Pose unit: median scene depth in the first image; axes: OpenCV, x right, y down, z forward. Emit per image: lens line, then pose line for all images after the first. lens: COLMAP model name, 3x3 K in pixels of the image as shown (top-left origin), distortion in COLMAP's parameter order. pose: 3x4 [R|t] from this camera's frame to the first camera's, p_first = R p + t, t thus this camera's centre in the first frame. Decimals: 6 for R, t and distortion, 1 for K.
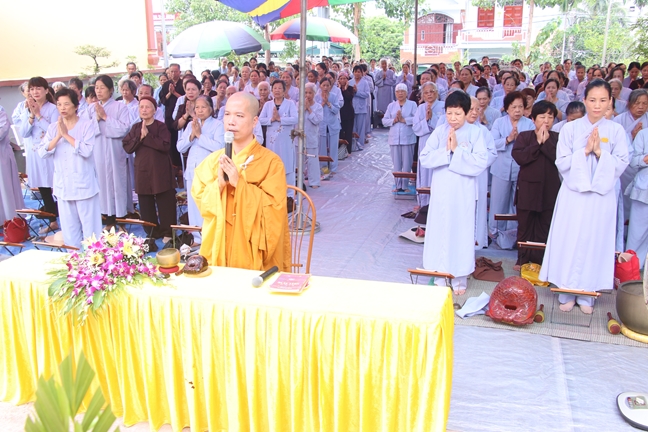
lens RADIAL K [[675.0, 0, 324.0], [0, 675.0, 216.0], [0, 0, 1]] dist [-0.110840, 0.280681]
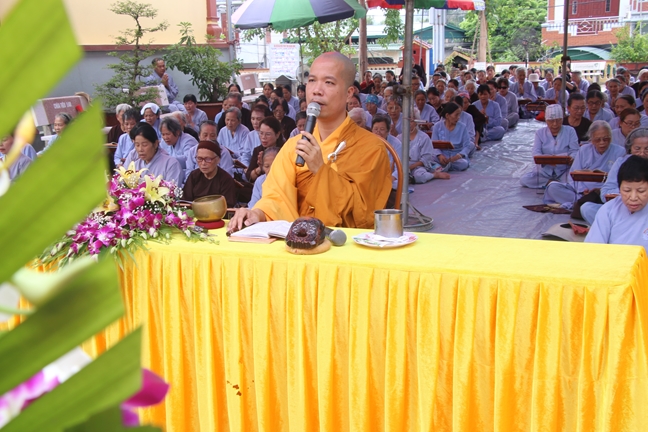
lens RADIAL K [[885.2, 0, 324.0], [0, 885.2, 216.0], [0, 0, 1]] dist [-0.018699, 0.543852]
pose [[0.992105, 0.016373, -0.124333, -0.004853], [-0.021782, 0.998869, -0.042268, 0.113489], [0.123500, 0.044643, 0.991340, 0.128132]]
